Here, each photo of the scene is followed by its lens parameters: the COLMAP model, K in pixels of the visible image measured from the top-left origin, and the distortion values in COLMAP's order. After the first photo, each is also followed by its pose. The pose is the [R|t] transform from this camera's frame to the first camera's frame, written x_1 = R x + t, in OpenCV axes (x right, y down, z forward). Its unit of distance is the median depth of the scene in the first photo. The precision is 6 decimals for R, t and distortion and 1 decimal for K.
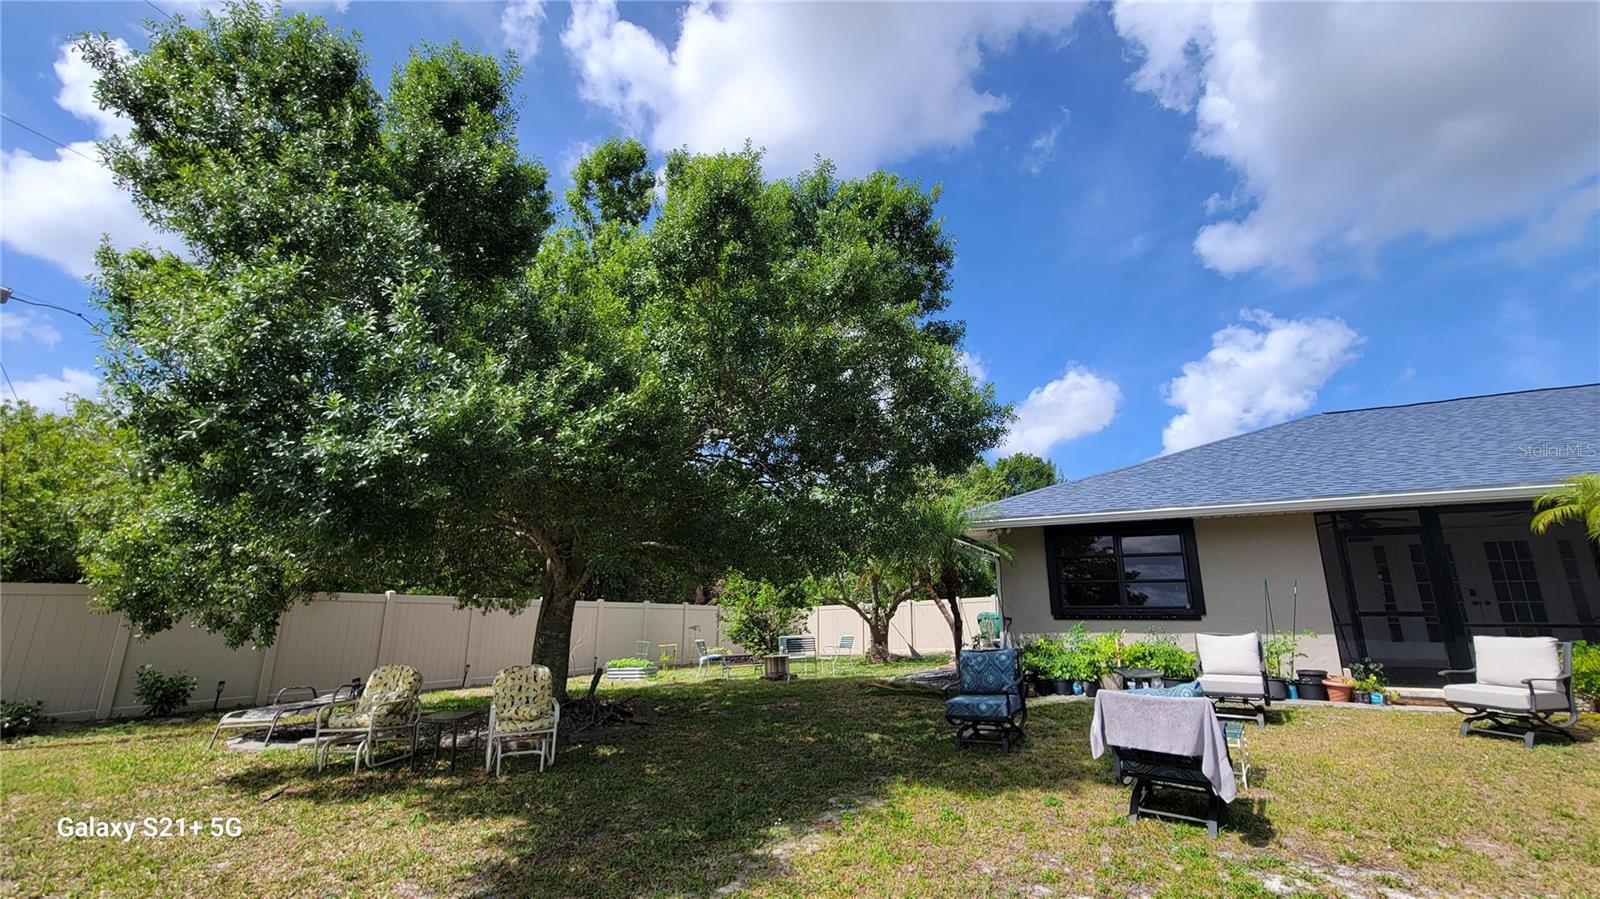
lens RADIAL K [[648.4, 0, 801.4], [0, 648.4, 445.6], [0, 0, 1]] dist [-0.001254, 0.000804]
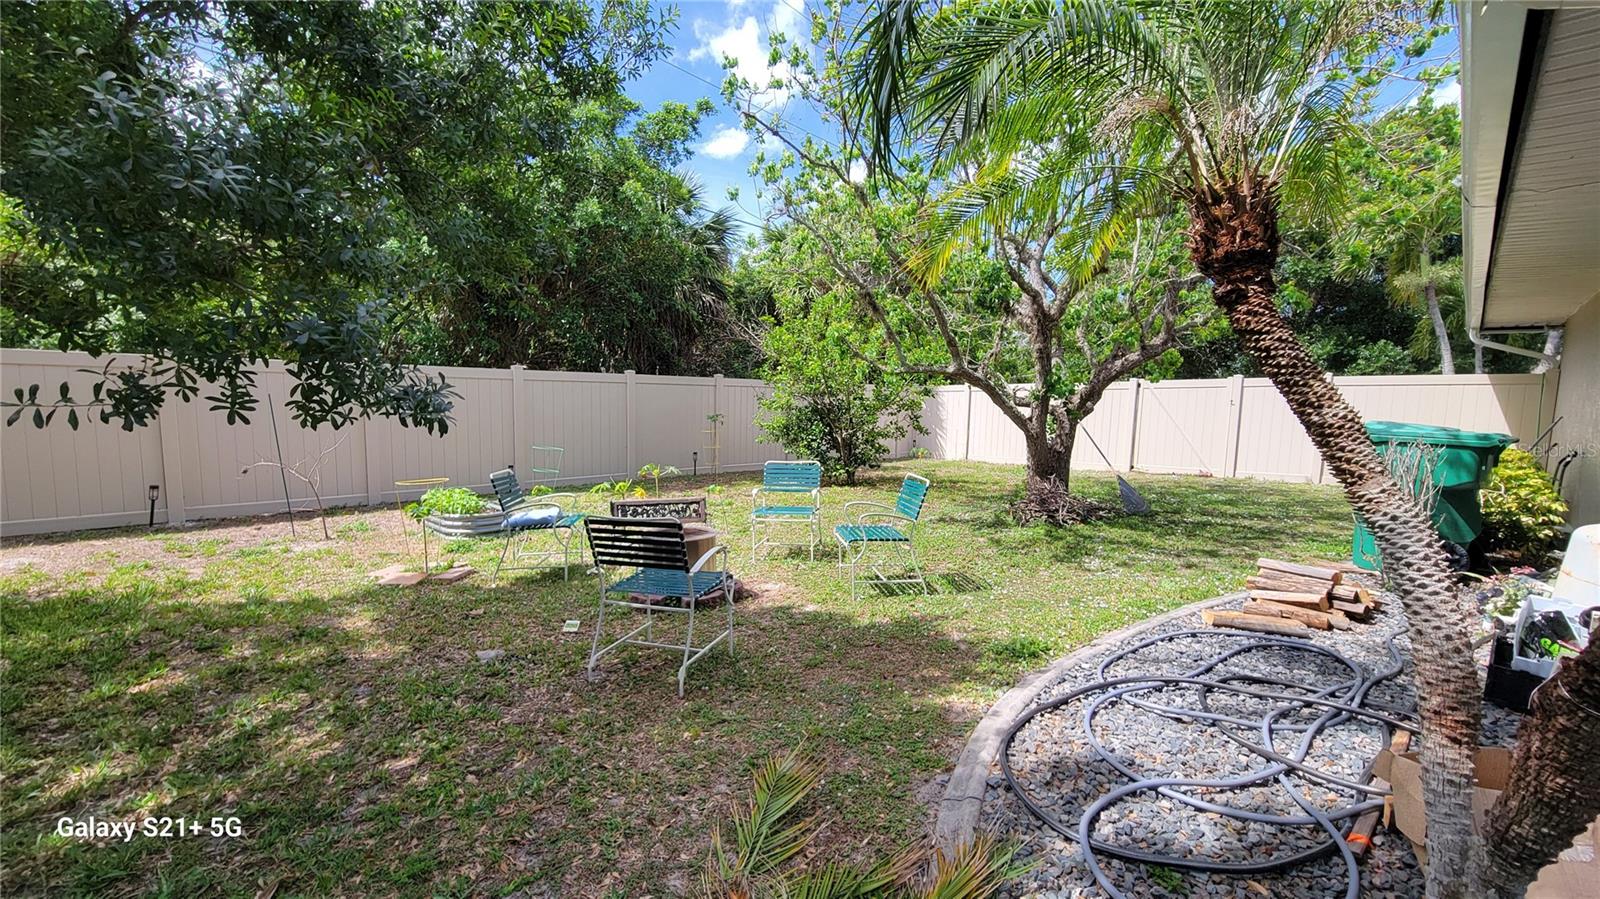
lens RADIAL K [[648.4, 0, 795.4], [0, 648.4, 451.0], [0, 0, 1]] dist [-0.001254, 0.000804]
pose [[0.951003, 0.053932, -0.304442, 0.088272], [0.052798, 0.941878, 0.331782, 0.130077], [0.304640, -0.331599, 0.892881, 0.536800]]
